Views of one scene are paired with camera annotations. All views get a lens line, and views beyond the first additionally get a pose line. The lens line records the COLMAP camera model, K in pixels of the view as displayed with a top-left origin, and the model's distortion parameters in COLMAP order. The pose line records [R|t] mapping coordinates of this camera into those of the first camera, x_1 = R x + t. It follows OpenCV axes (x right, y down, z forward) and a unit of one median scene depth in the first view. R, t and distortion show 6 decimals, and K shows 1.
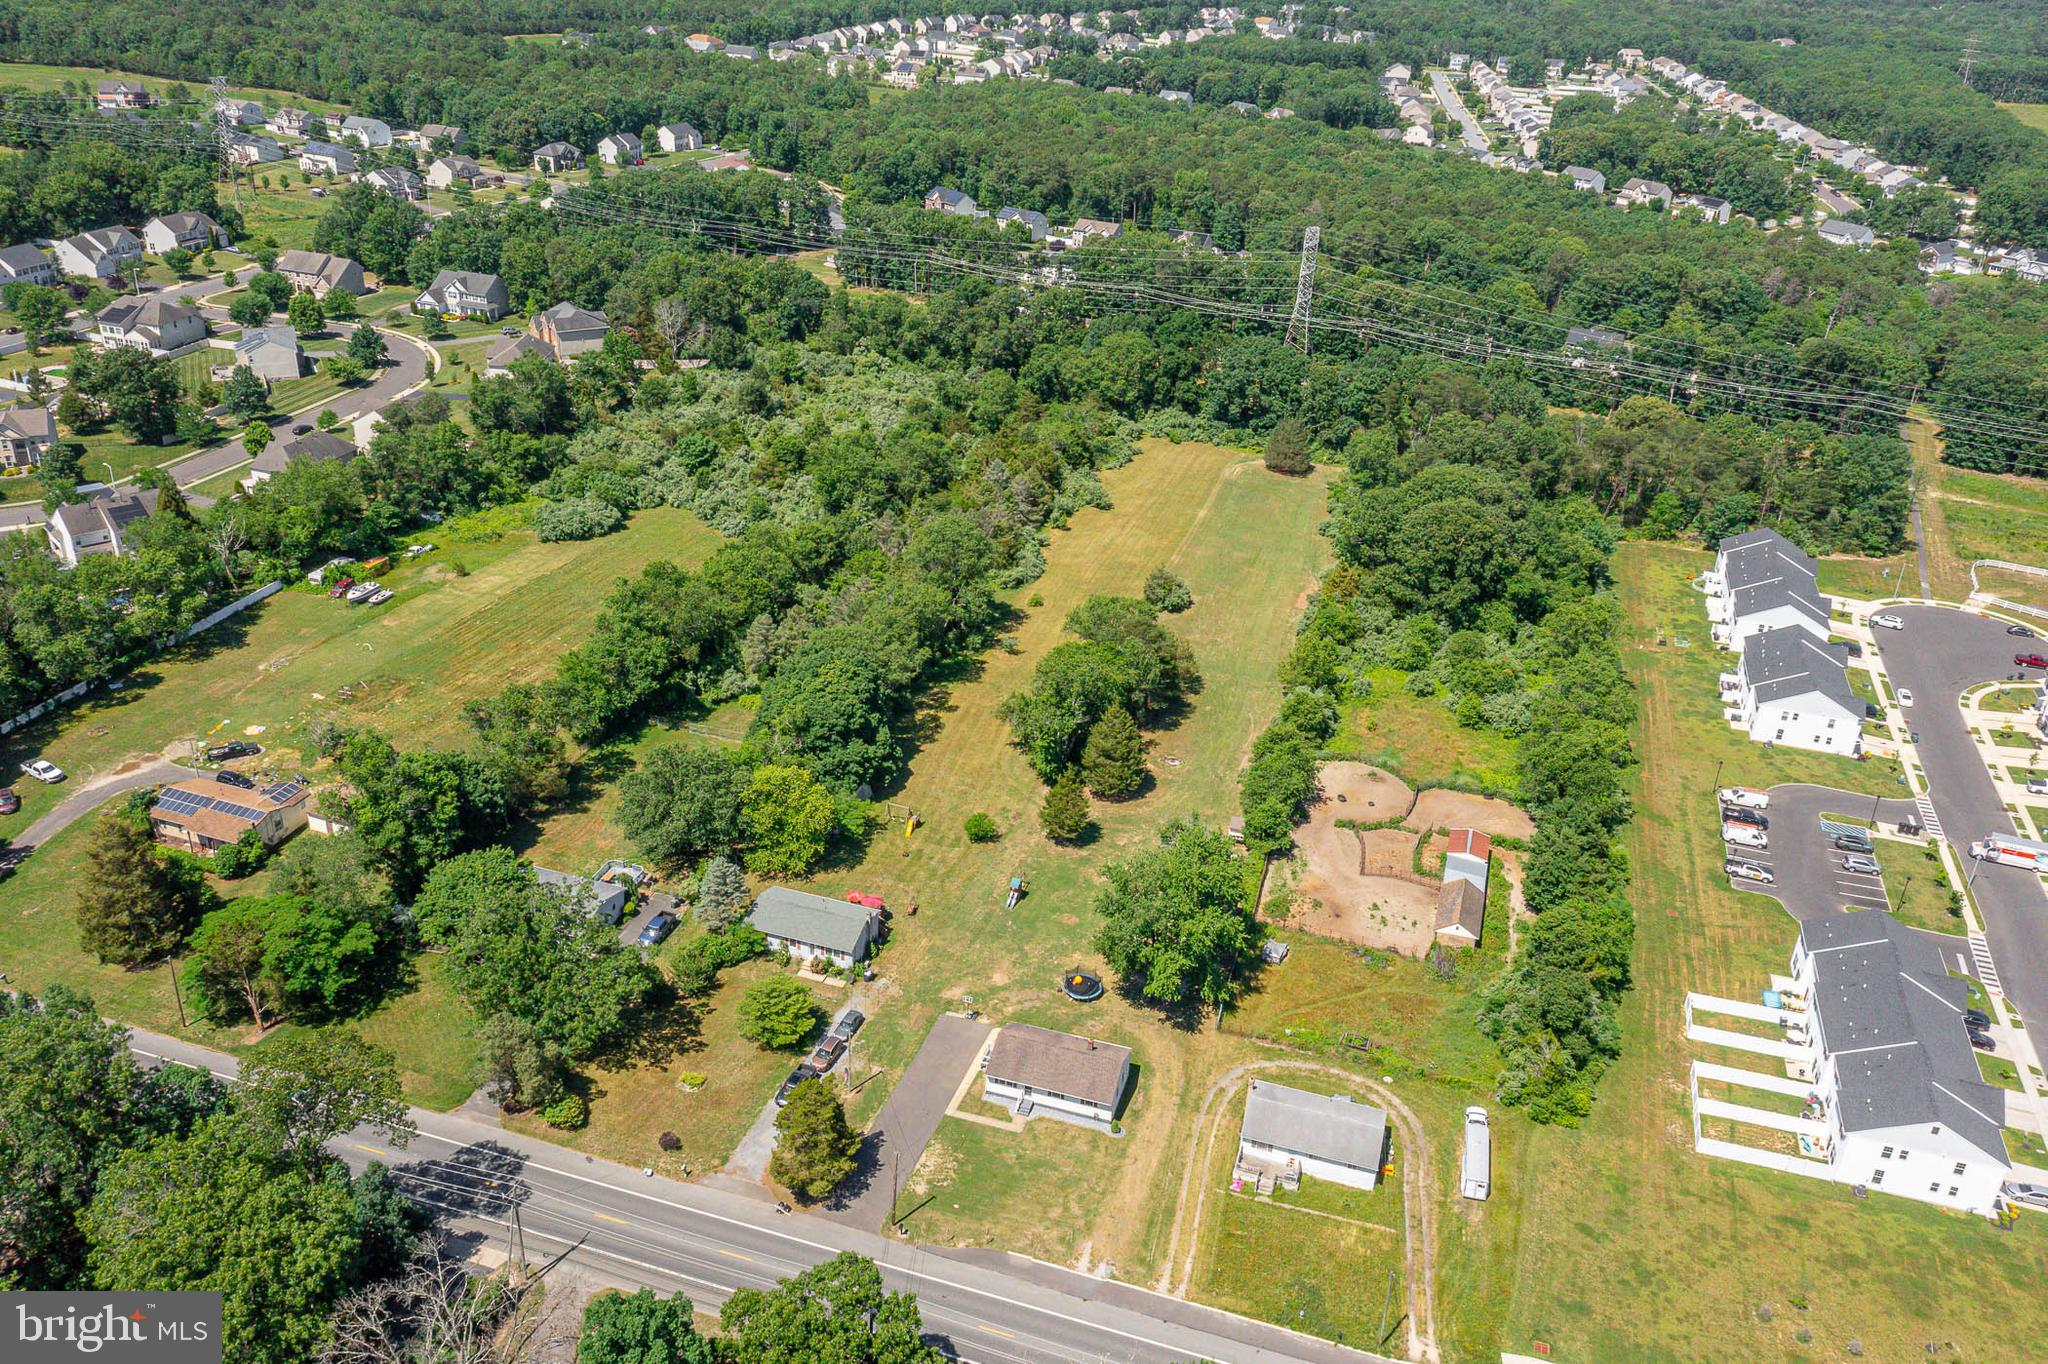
lens RADIAL K [[1608.5, 0, 1029.7], [0, 1608.5, 676.5], [0, 0, 1]] dist [0.000283, 0.008705]
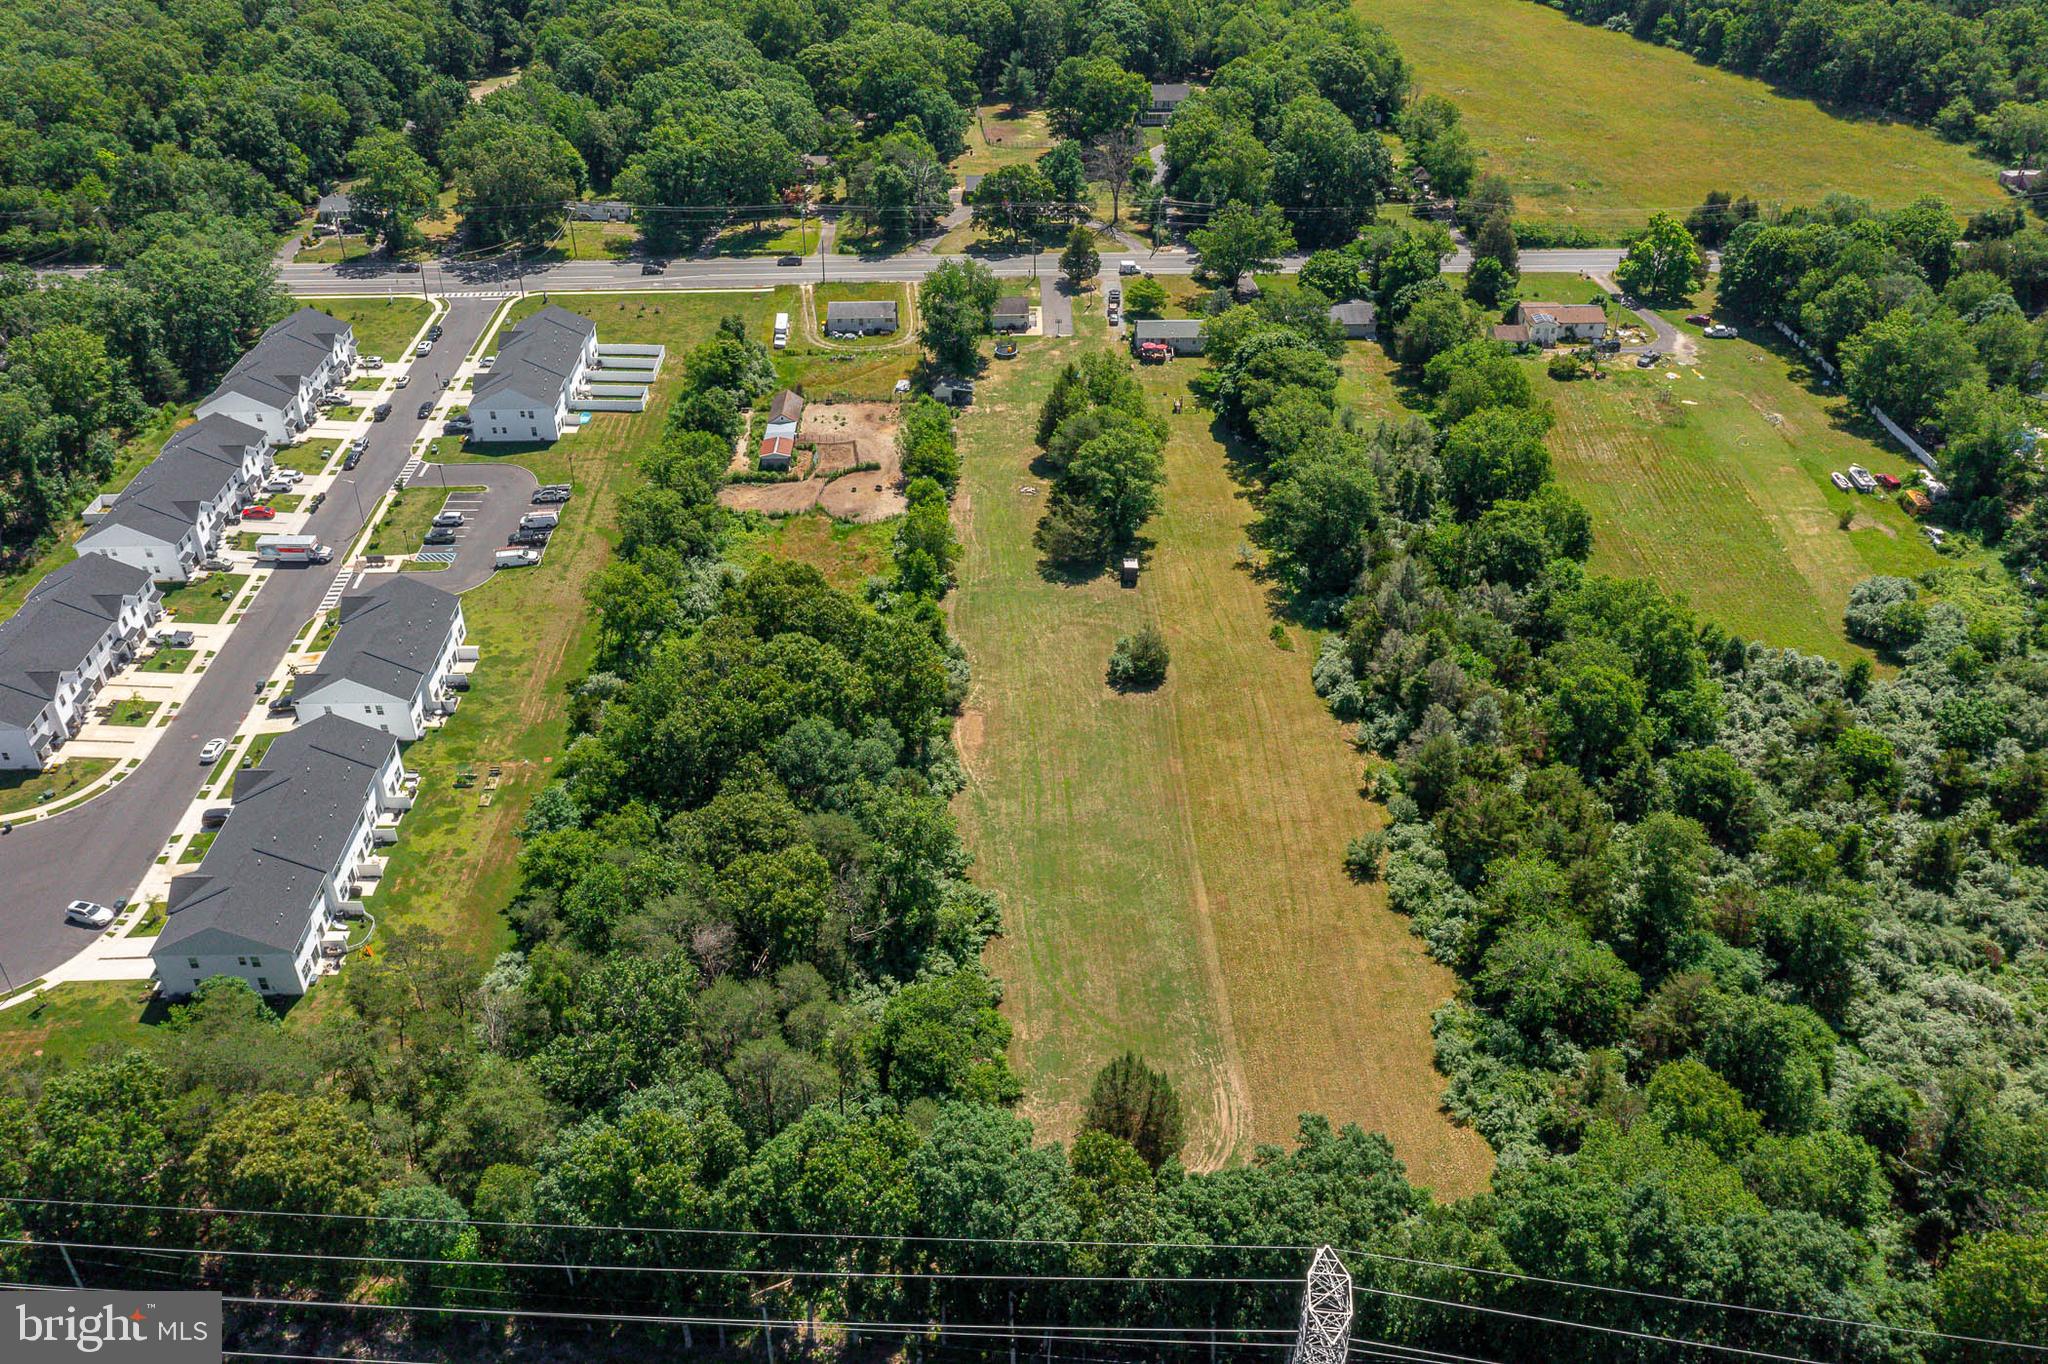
lens RADIAL K [[1608.5, 0, 1019.8], [0, 1608.5, 687.2], [0, 0, 1]] dist [0.000283, 0.008705]
pose [[-0.941569, 0.149030, -0.302057, 0.441773], [-0.190602, 0.503635, 0.842629, -0.806357], [0.277704, 0.850965, -0.445801, 1.560735]]
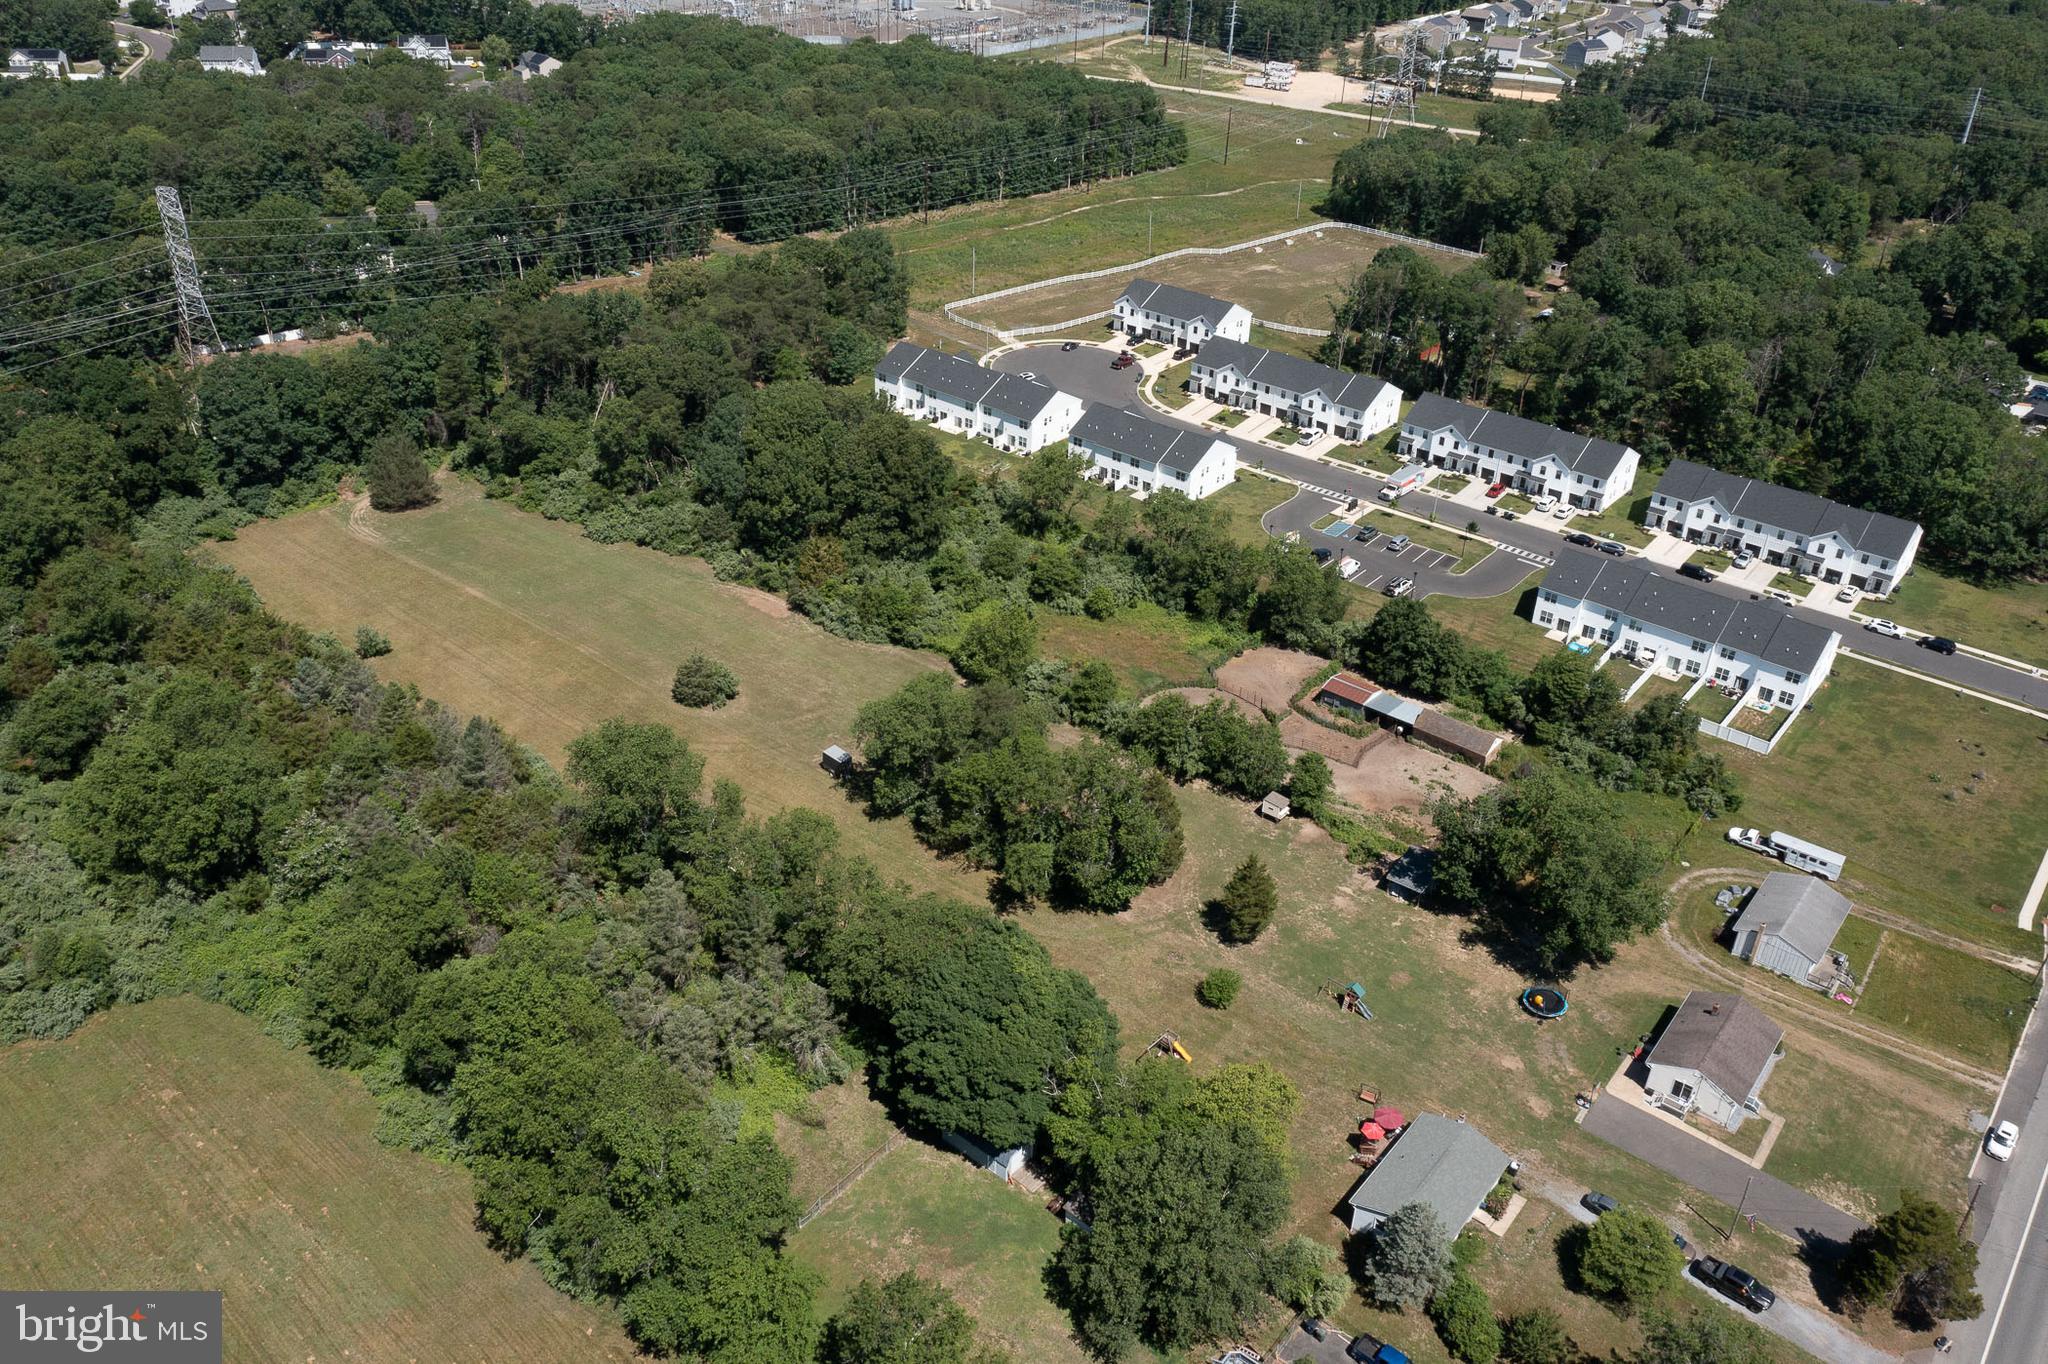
lens RADIAL K [[1608.5, 0, 1023.9], [0, 1608.5, 677.6], [0, 0, 1]] dist [0.000283, 0.008705]
pose [[0.365843, -0.502152, 0.783583, -0.522043], [0.402343, 0.844542, 0.353369, -0.300688], [-0.839213, 0.185991, 0.511007, 0.565481]]
